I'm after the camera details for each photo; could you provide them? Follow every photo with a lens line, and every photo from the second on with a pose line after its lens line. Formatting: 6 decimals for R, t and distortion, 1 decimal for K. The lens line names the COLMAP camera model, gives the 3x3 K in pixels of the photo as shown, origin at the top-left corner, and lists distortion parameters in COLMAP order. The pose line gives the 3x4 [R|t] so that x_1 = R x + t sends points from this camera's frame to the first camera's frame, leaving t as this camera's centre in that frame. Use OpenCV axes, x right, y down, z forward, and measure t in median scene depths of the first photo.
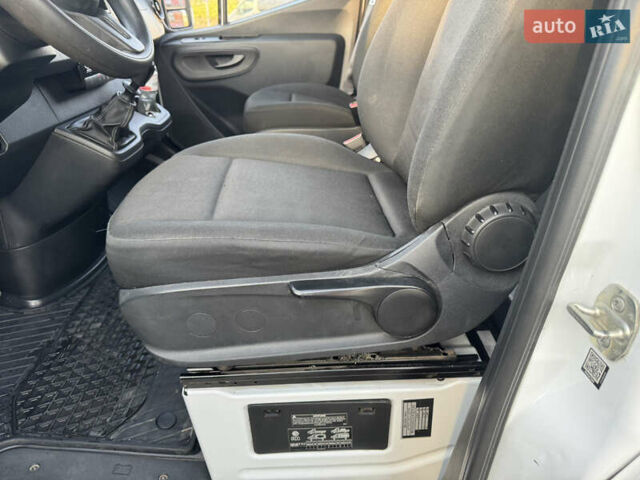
lens RADIAL K [[448.1, 0, 314.4], [0, 448.1, 239.1], [0, 0, 1]] dist [0.073608, -0.100814]
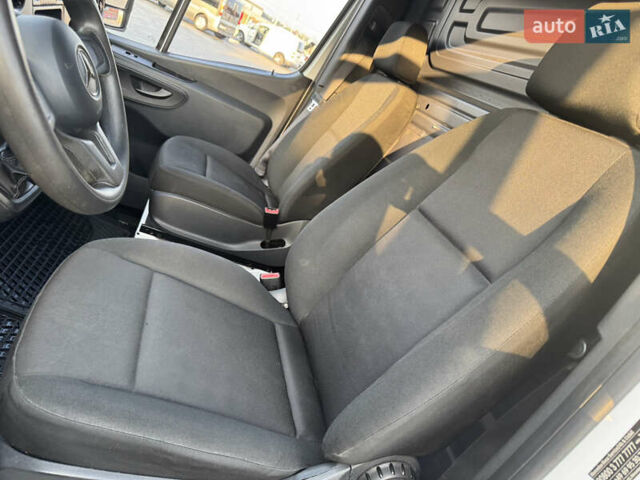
lens RADIAL K [[448.1, 0, 314.4], [0, 448.1, 239.1], [0, 0, 1]] dist [0.073608, -0.100814]
pose [[0.870909, 0.352145, 0.342800, -0.209847], [-0.337977, 0.935566, -0.102413, -0.227683], [-0.356776, -0.026667, 0.933809, -0.013525]]
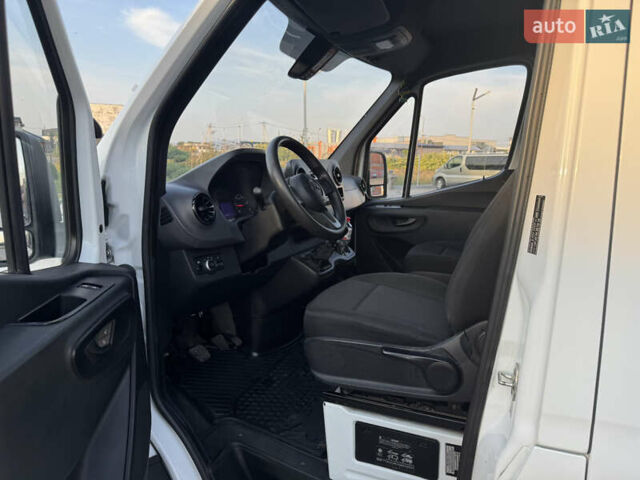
lens RADIAL K [[448.1, 0, 314.4], [0, 448.1, 239.1], [0, 0, 1]] dist [0.073608, -0.100814]
pose [[0.904618, 0.098988, -0.414569, 0.266516], [-0.215197, 0.945655, -0.243778, 0.115486], [0.367908, 0.309740, 0.876758, -0.596624]]
